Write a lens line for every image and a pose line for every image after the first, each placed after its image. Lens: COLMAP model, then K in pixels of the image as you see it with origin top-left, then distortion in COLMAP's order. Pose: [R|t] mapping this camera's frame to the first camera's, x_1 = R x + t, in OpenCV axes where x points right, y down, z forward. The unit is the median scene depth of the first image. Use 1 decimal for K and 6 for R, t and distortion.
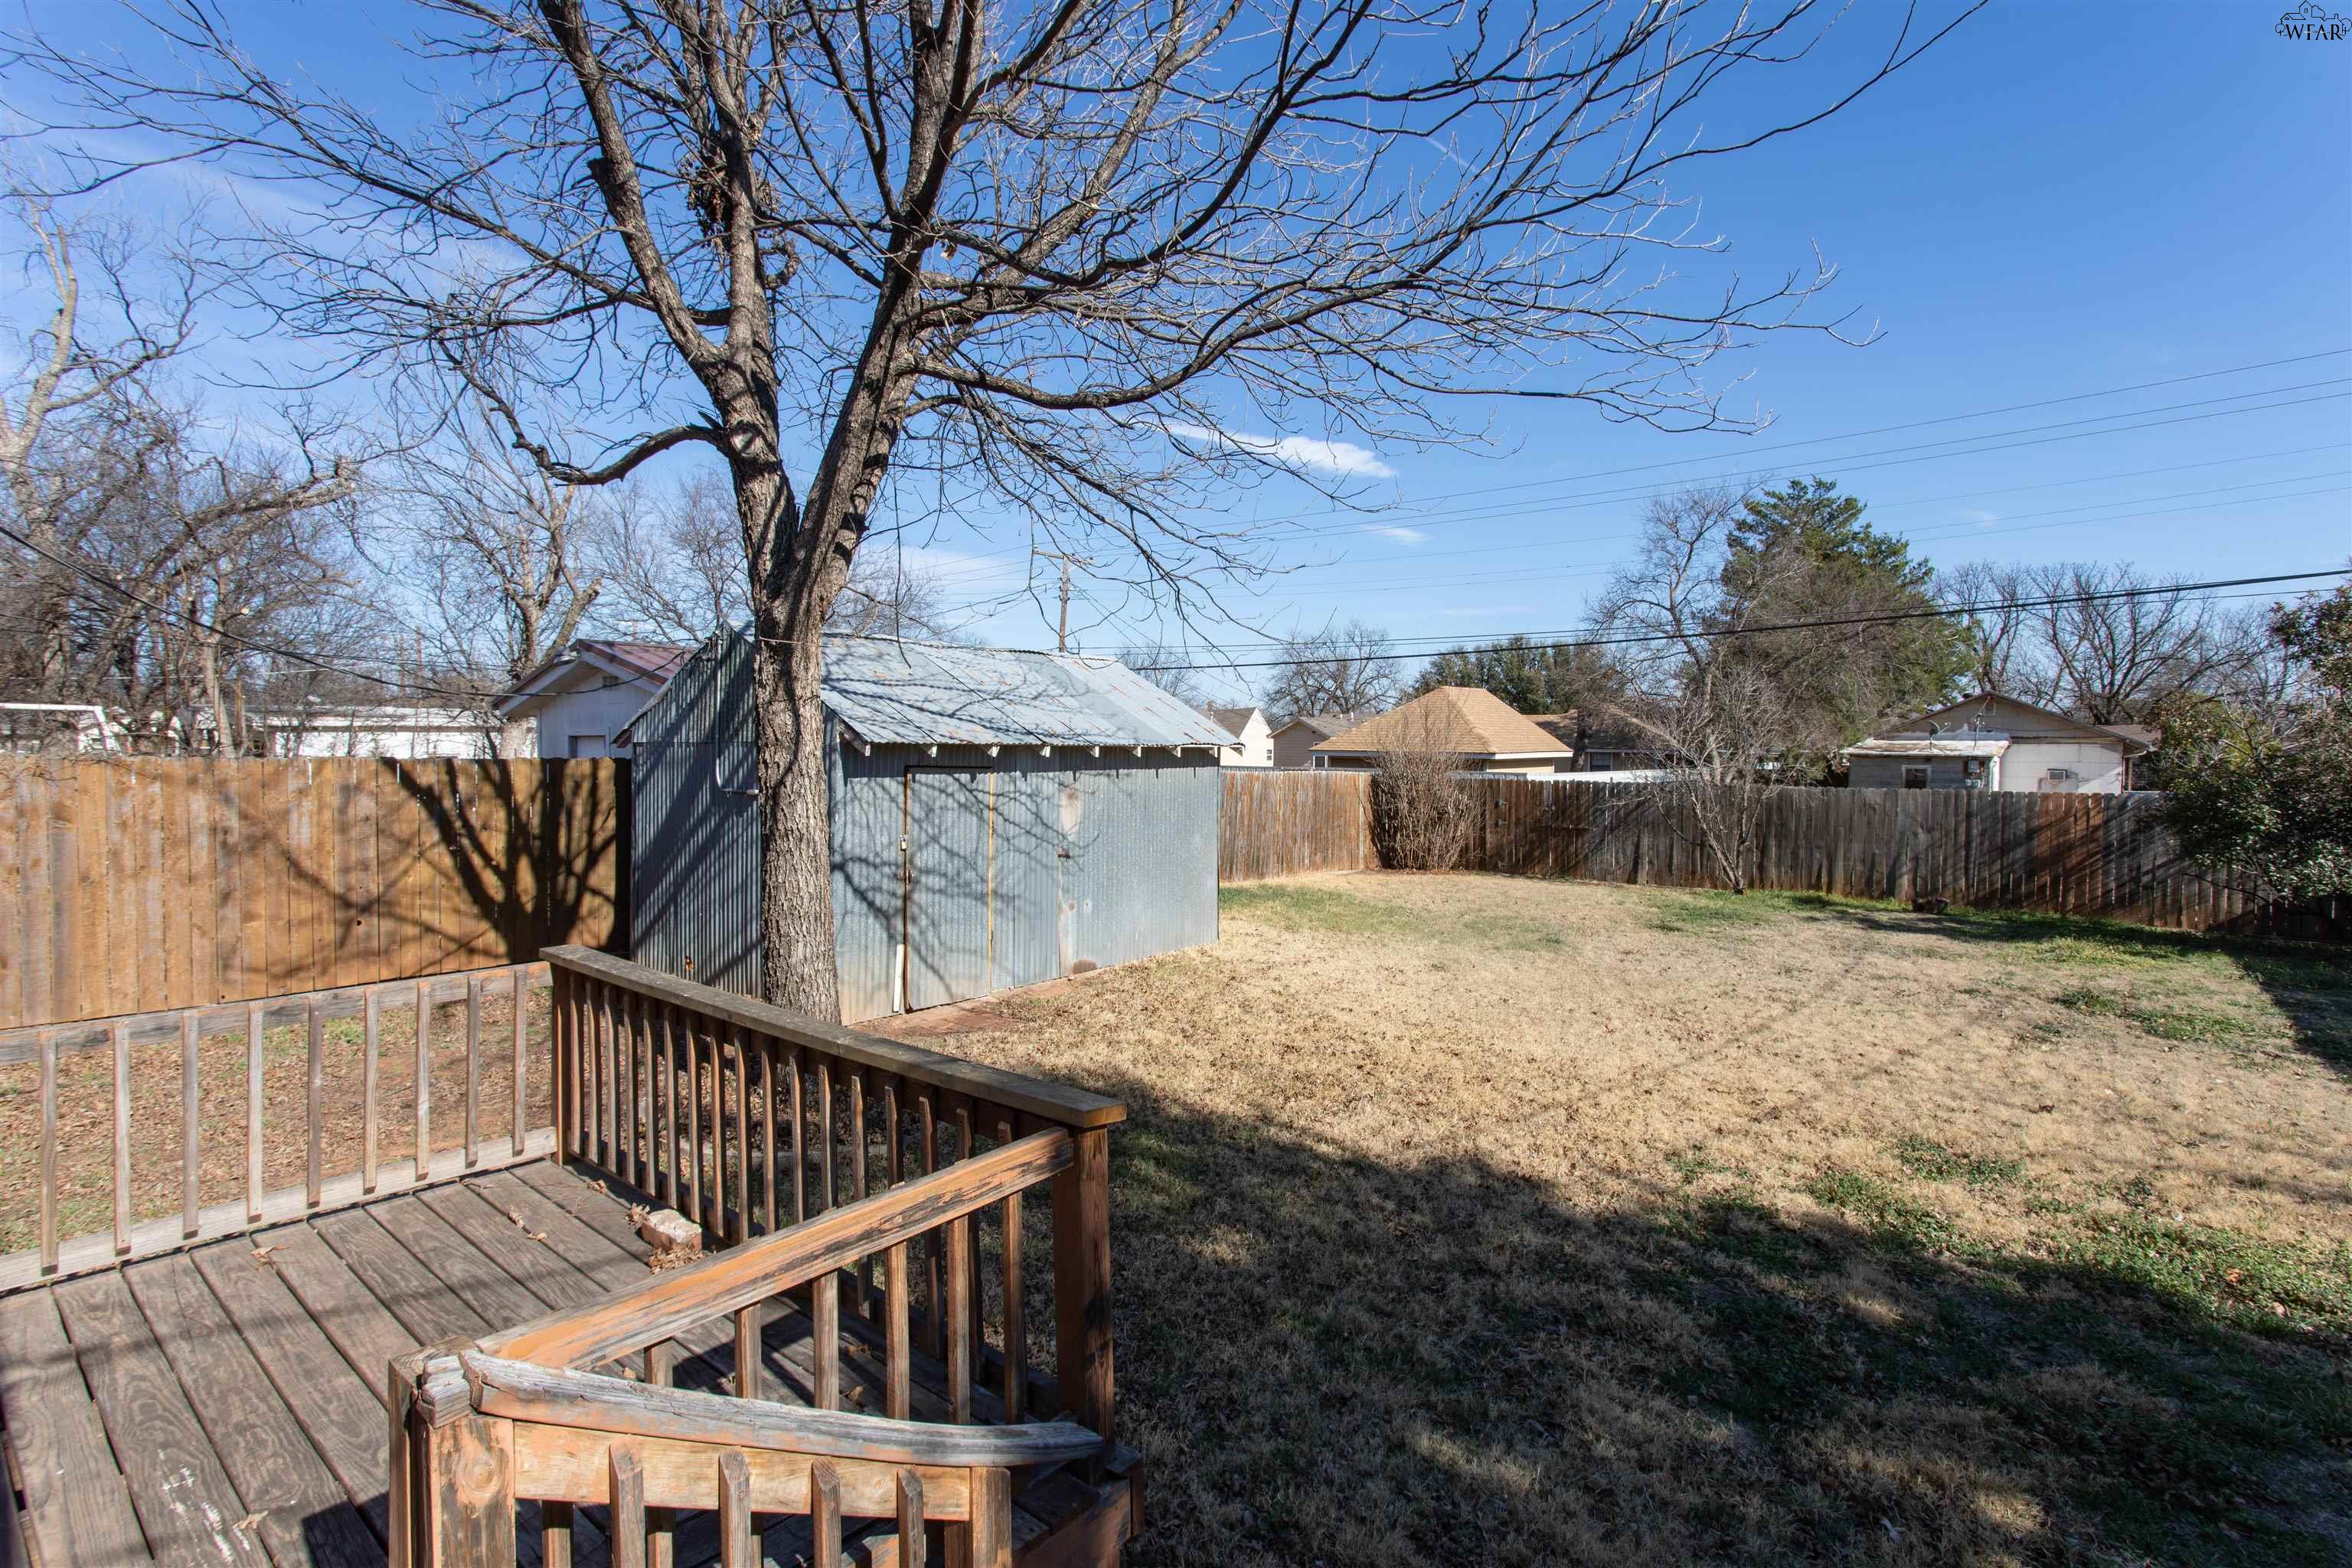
lens RADIAL K [[1121.3, 0, 1180.5], [0, 1121.3, 784.6], [0, 0, 1]] dist [0.001190, 0.001288]
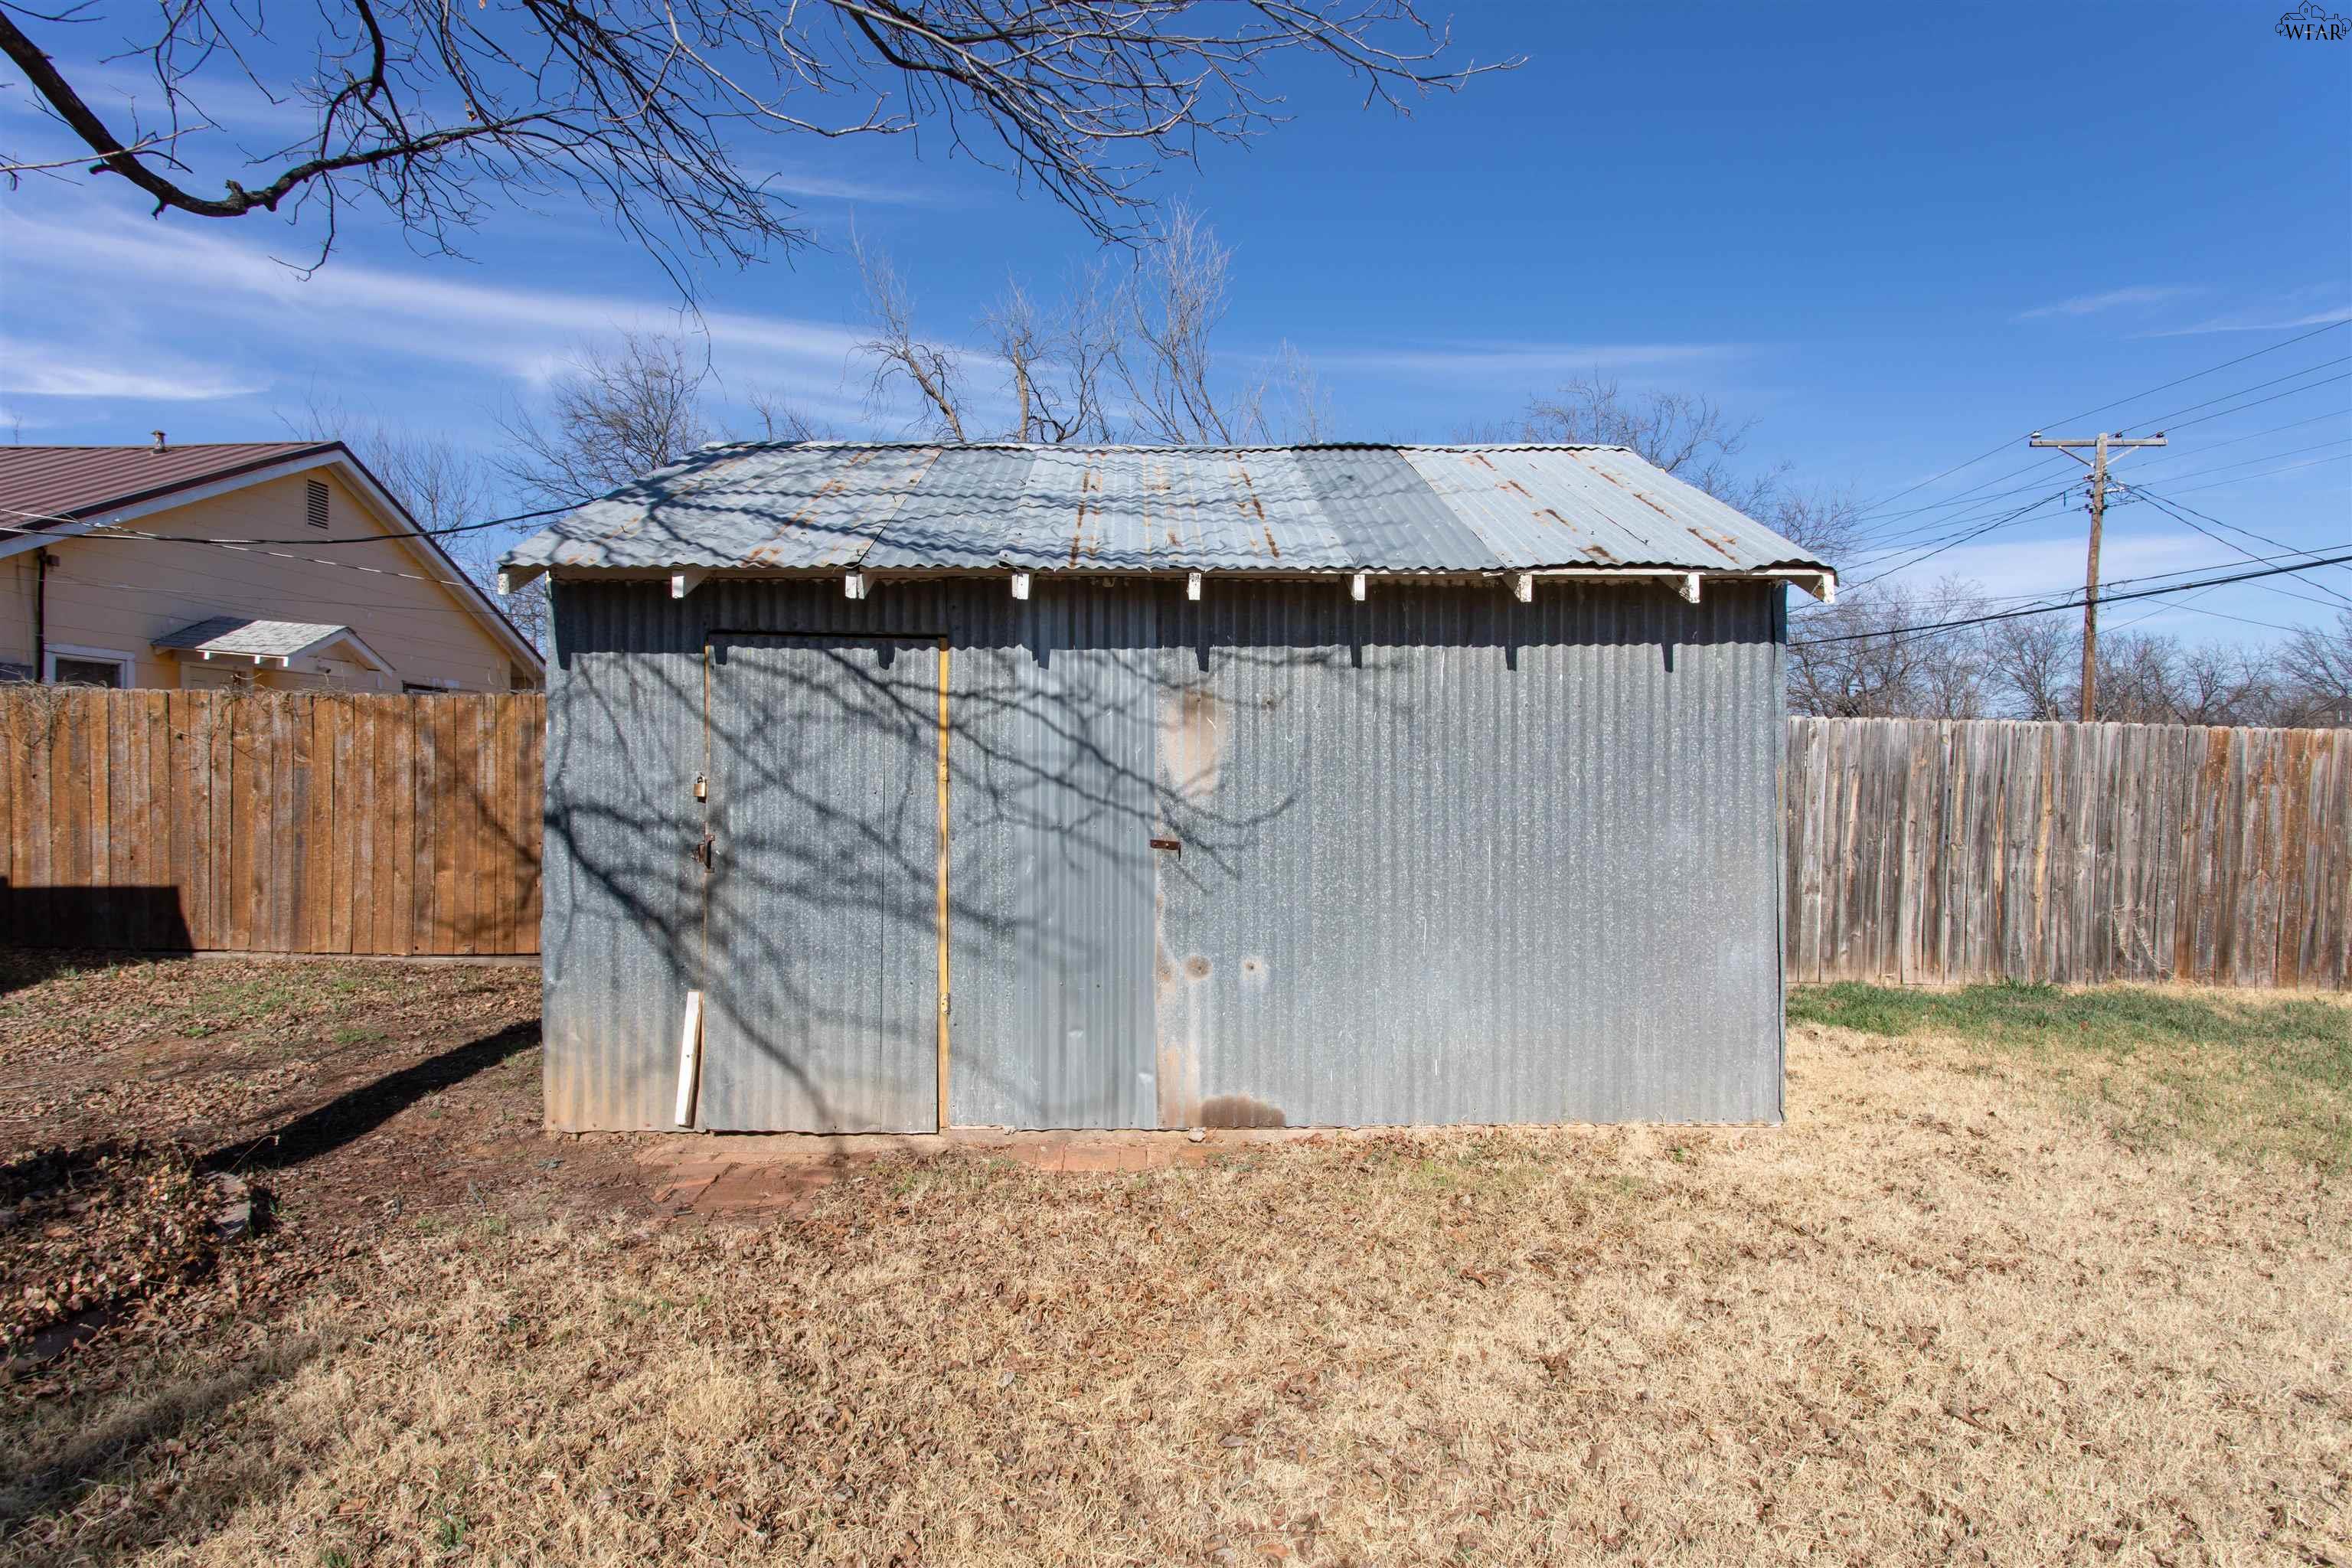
lens RADIAL K [[1121.3, 0, 1171.3], [0, 1121.3, 772.5], [0, 0, 1]] dist [0.001190, 0.001288]
pose [[0.615351, -0.017714, -0.788055, 0.246442], [-0.020188, 0.999065, -0.038221, 0.055630], [0.787995, 0.039428, 0.614418, 0.770589]]
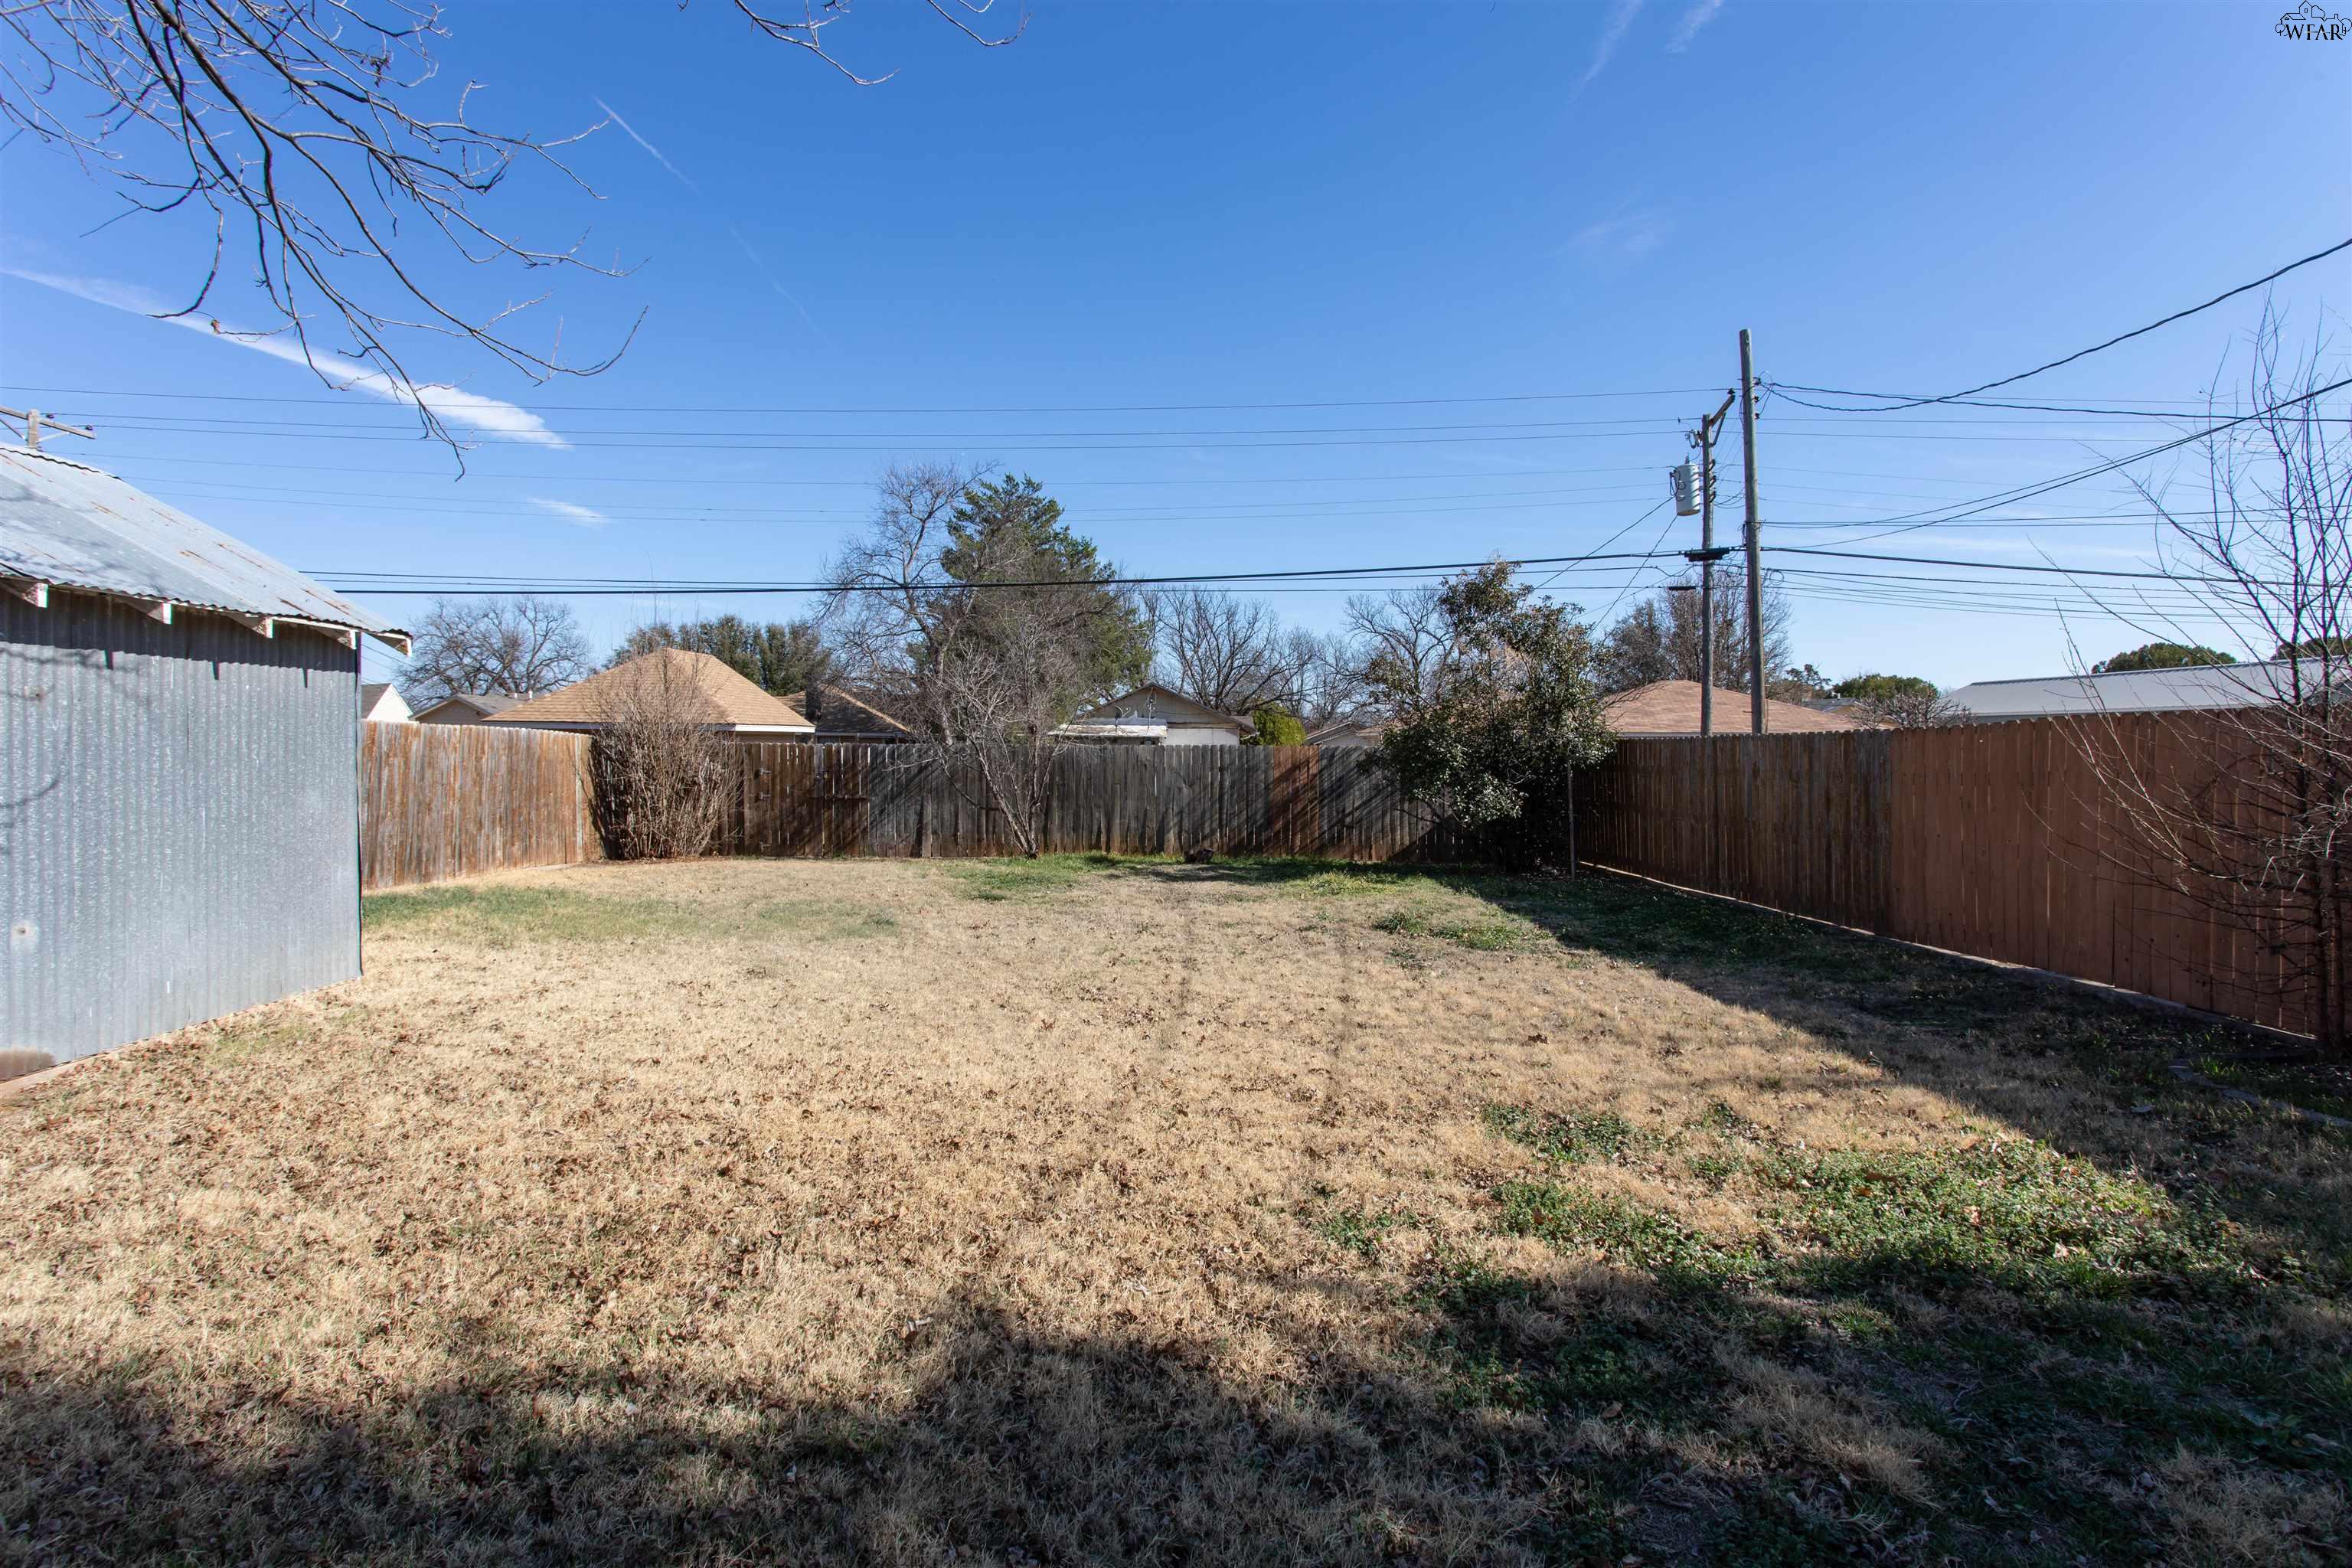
lens RADIAL K [[1121.3, 0, 1160.0], [0, 1121.3, 767.7], [0, 0, 1]] dist [0.001190, 0.001288]
pose [[0.782953, -0.012684, 0.621951, -0.002849], [0.021737, 0.999739, -0.006975, 0.056803], [-0.621700, 0.018980, 0.783025, 0.367878]]
